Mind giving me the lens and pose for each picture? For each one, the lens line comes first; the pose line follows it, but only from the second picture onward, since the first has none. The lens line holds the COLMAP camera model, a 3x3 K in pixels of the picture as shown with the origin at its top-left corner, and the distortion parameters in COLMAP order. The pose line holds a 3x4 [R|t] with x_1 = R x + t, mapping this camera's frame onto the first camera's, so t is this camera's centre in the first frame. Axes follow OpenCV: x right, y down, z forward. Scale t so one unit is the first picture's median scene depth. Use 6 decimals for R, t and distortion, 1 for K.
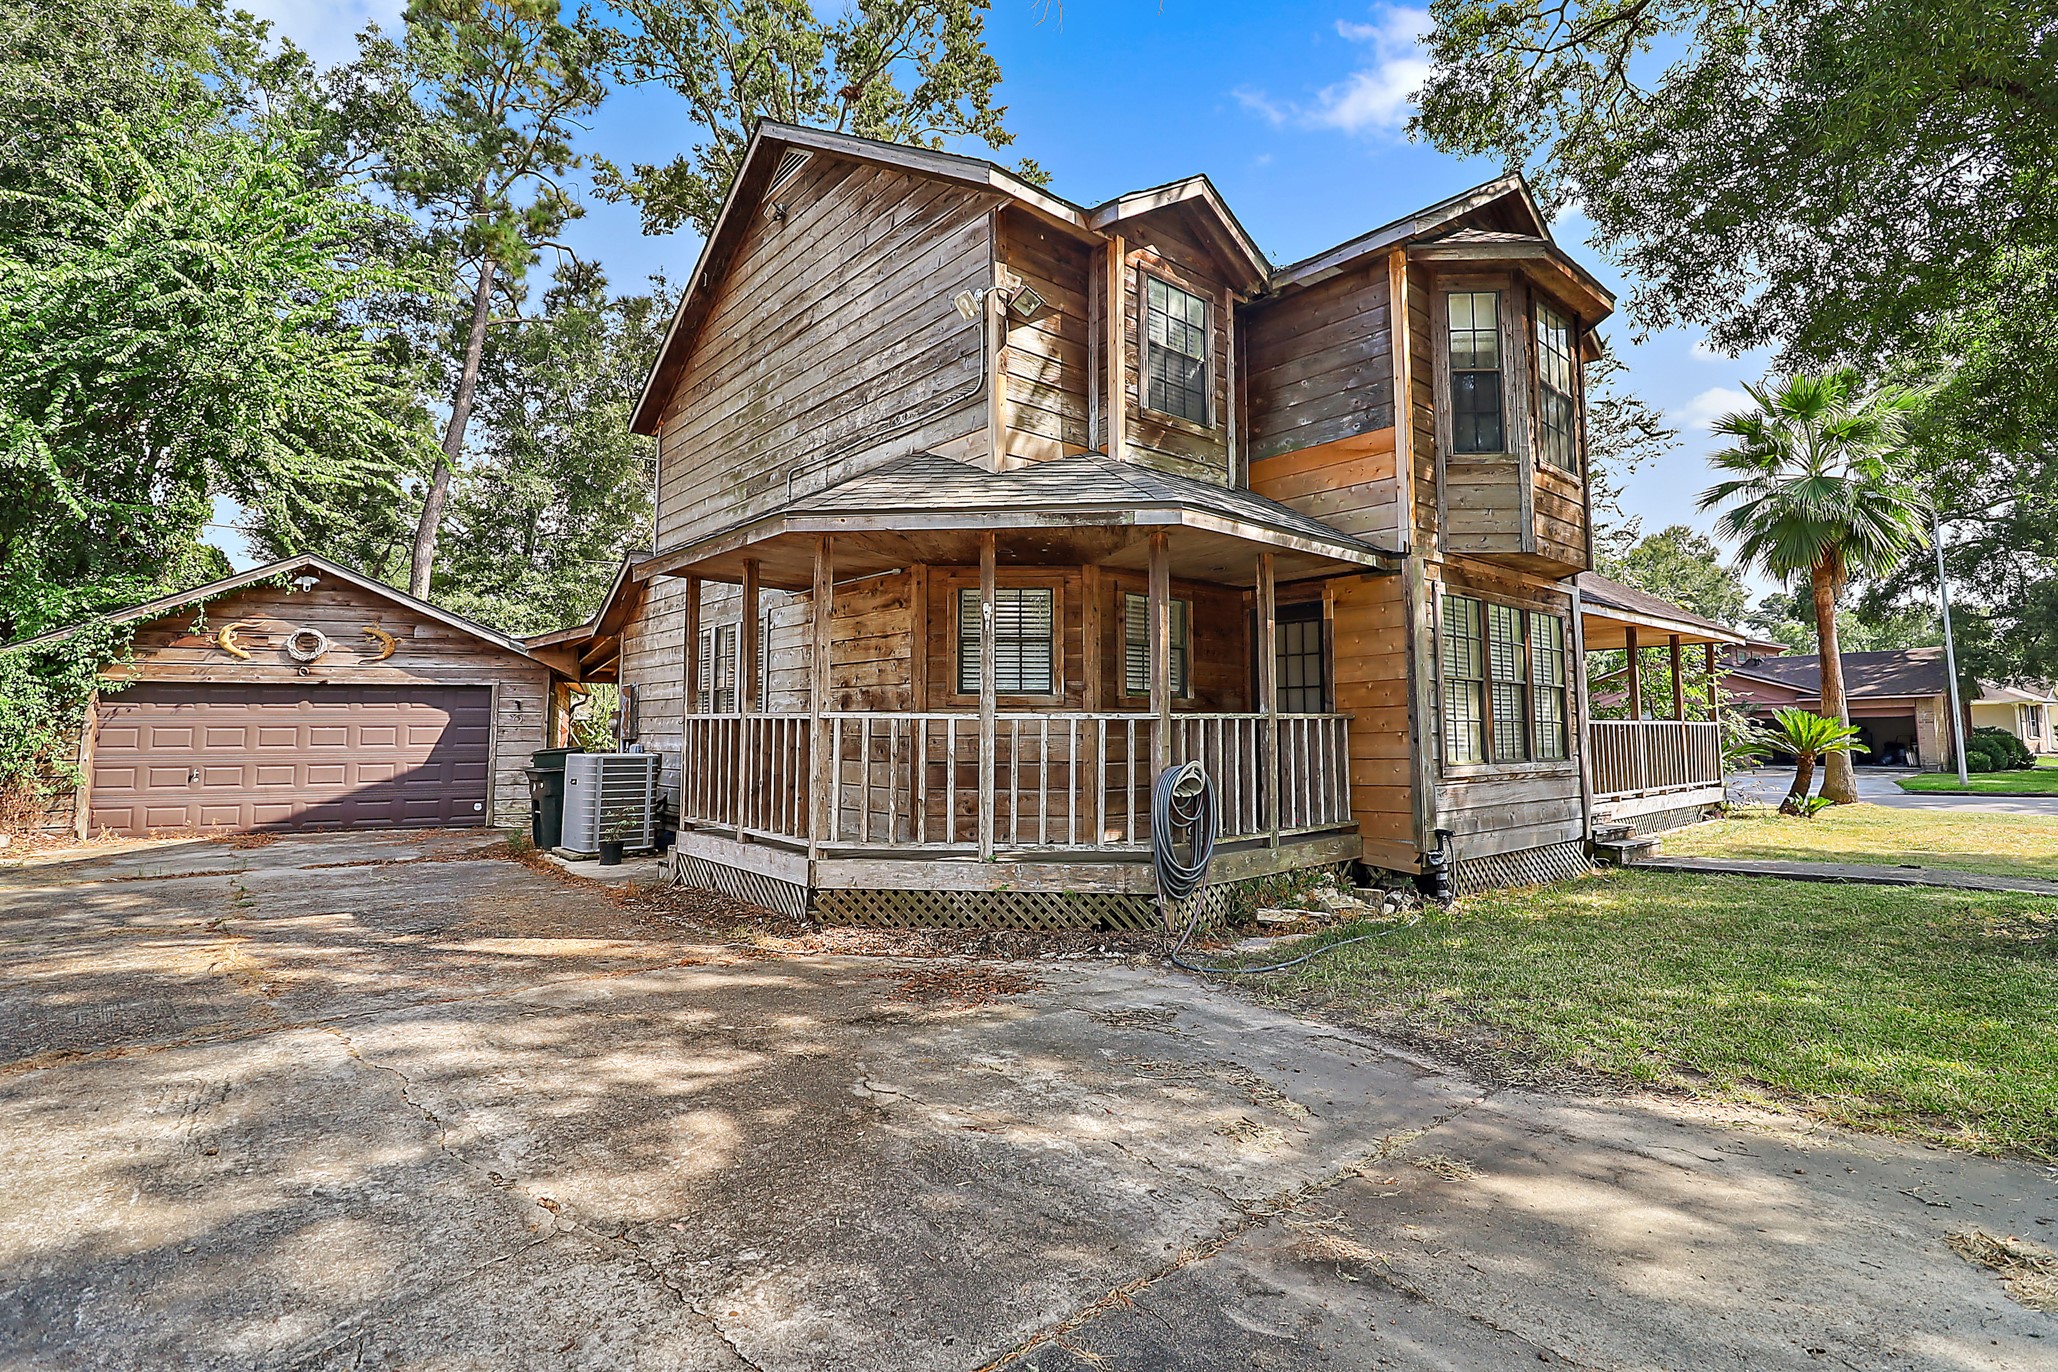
lens RADIAL K [[982.0, 0, 1024.2], [0, 982.0, 675.9], [0, 0, 1]] dist [-0.013107, -0.005185]
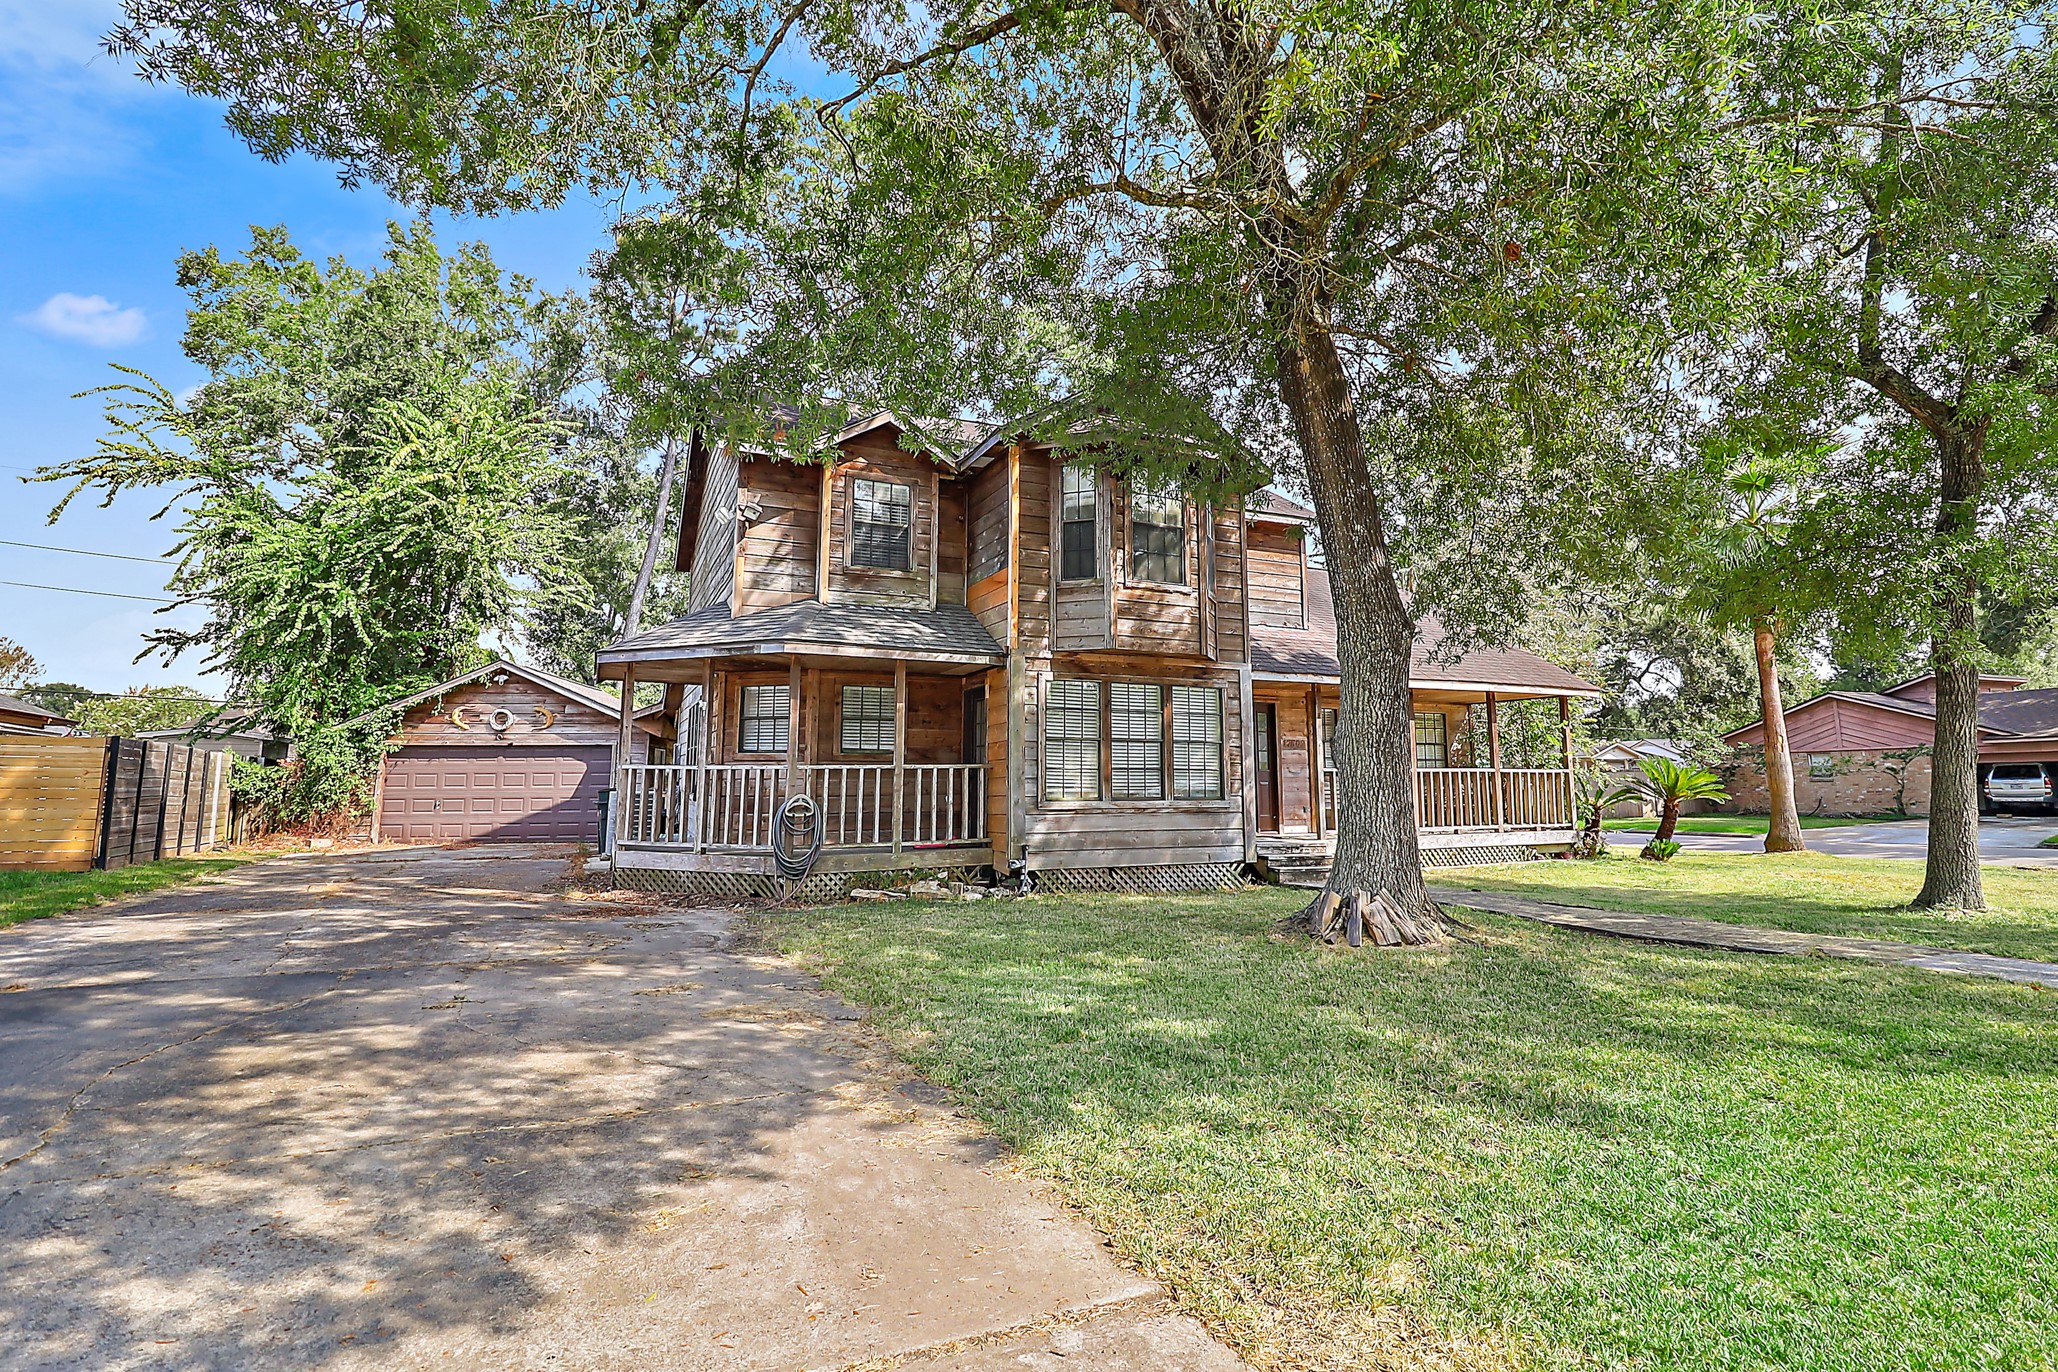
lens RADIAL K [[982.0, 0, 1040.9], [0, 982.0, 680.8], [0, 0, 1]] dist [-0.013107, -0.005185]
pose [[0.958470, -0.027355, -0.283877, 0.582821], [0.015450, 0.998908, -0.044092, -0.014057], [0.284773, 0.037875, 0.957846, -0.262291]]
